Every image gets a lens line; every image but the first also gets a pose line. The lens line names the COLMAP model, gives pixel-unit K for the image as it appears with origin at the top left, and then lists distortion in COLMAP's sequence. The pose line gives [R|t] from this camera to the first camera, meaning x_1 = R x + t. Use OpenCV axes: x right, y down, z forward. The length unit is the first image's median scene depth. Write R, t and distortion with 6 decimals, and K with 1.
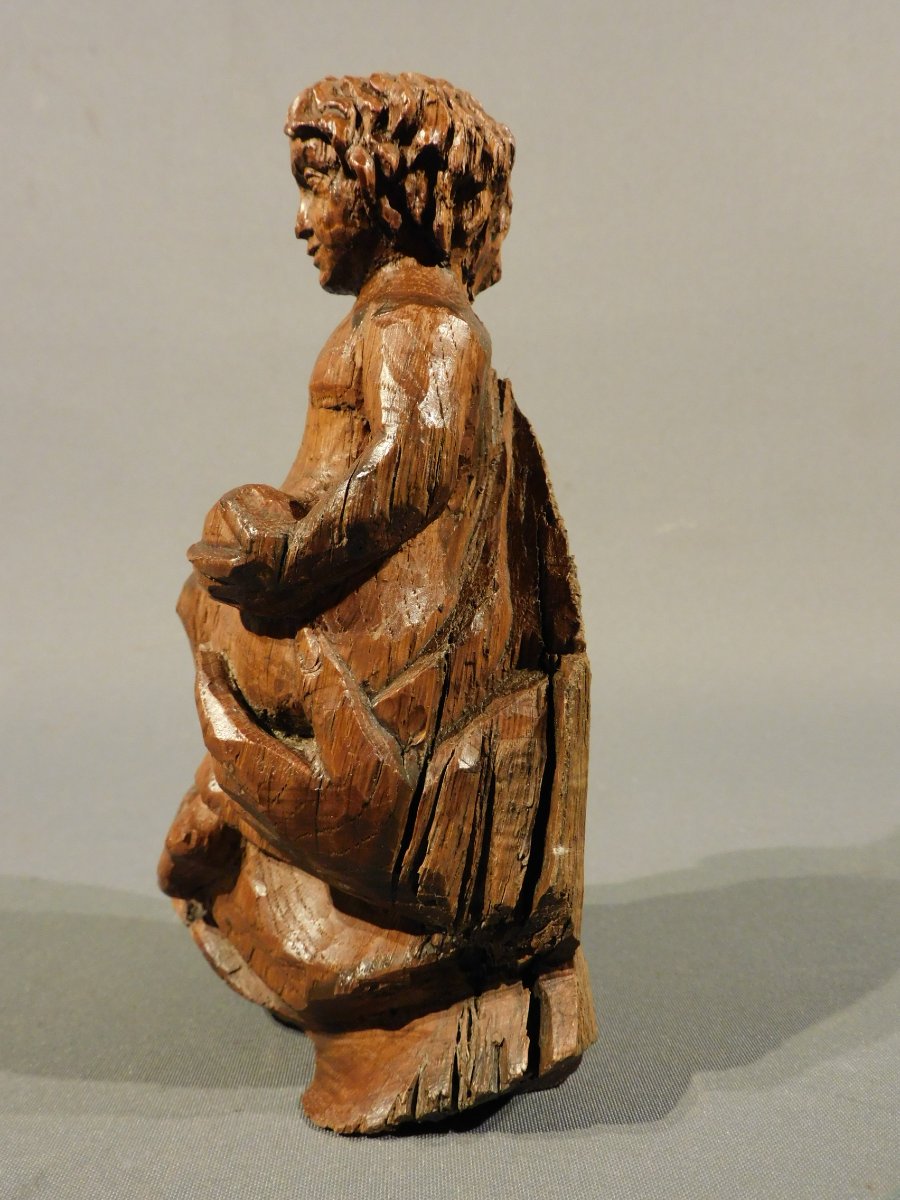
lens RADIAL K [[939.9, 0, 450.0], [0, 939.9, 600.0], [0, 0, 1]] dist [-0.002888, -0.007178]
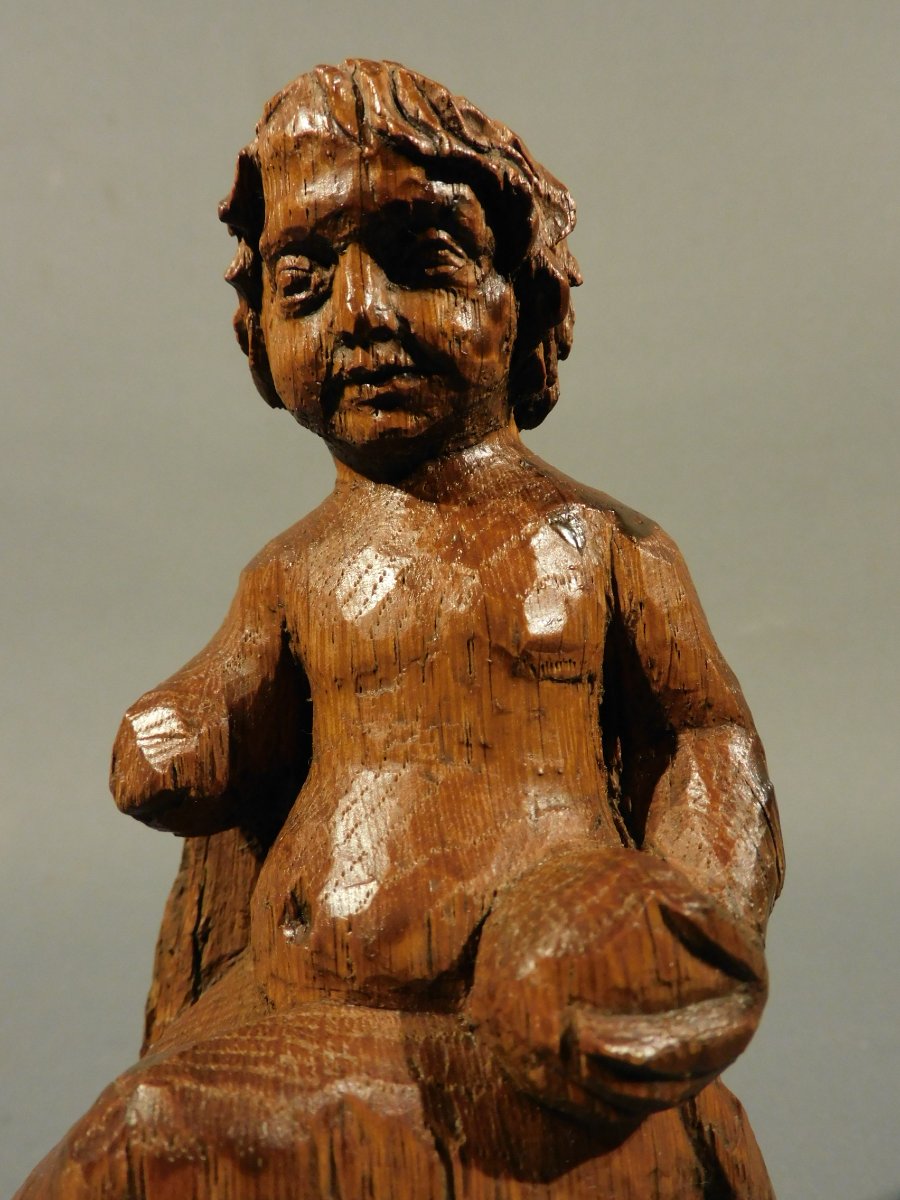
lens RADIAL K [[939.9, 0, 450.0], [0, 939.9, 600.0], [0, 0, 1]] dist [-0.002888, -0.007178]
pose [[0.283940, -0.036272, 0.958156, -0.699676], [0.094688, 0.995460, 0.009624, -0.266606], [-0.954155, 0.087993, 0.286085, 0.900672]]
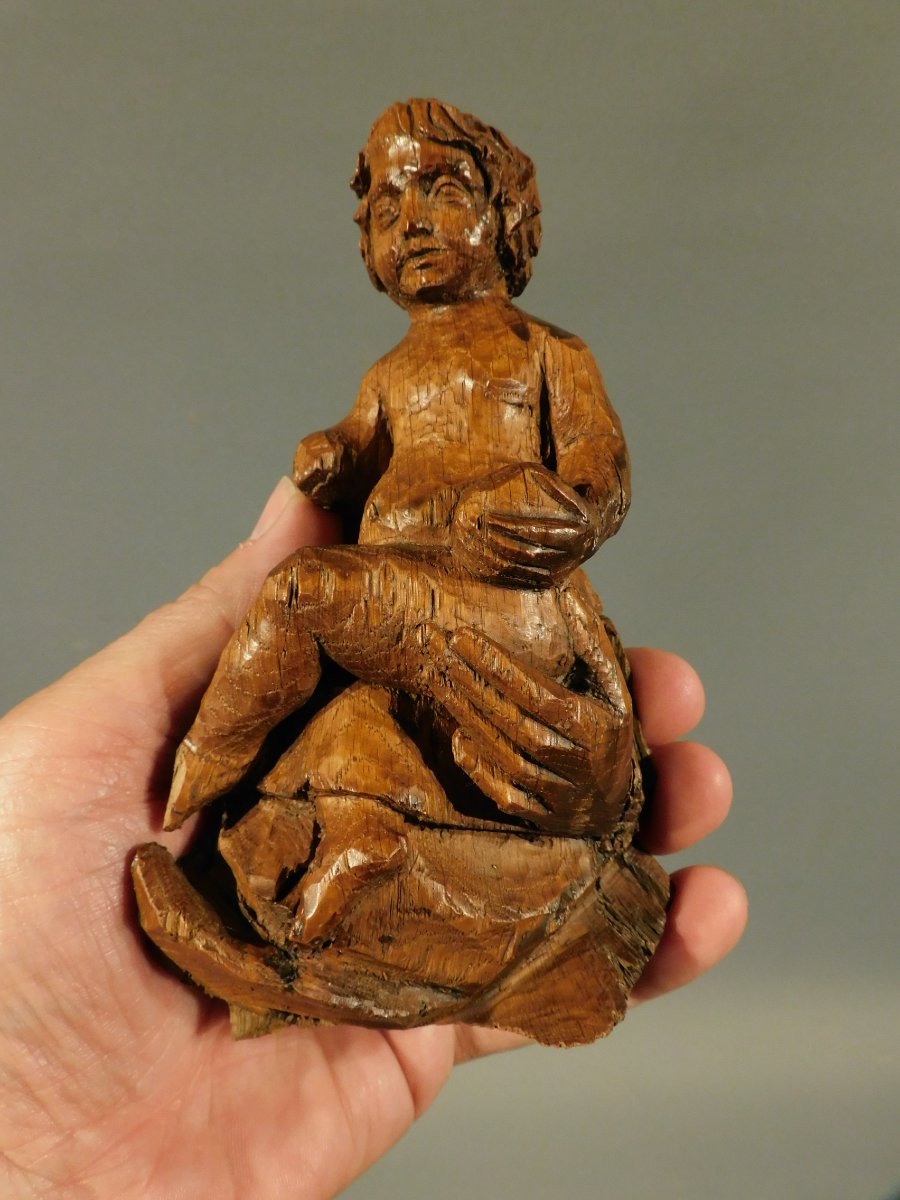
lens RADIAL K [[855.7, 0, 450.0], [0, 855.7, 600.0], [0, 0, 1]] dist [0.002386, 0.000211]
pose [[0.455035, -0.008438, 0.890434, -1.077458], [0.077963, 0.996493, -0.030398, 0.053979], [-0.887054, 0.083253, 0.454097, 0.624314]]
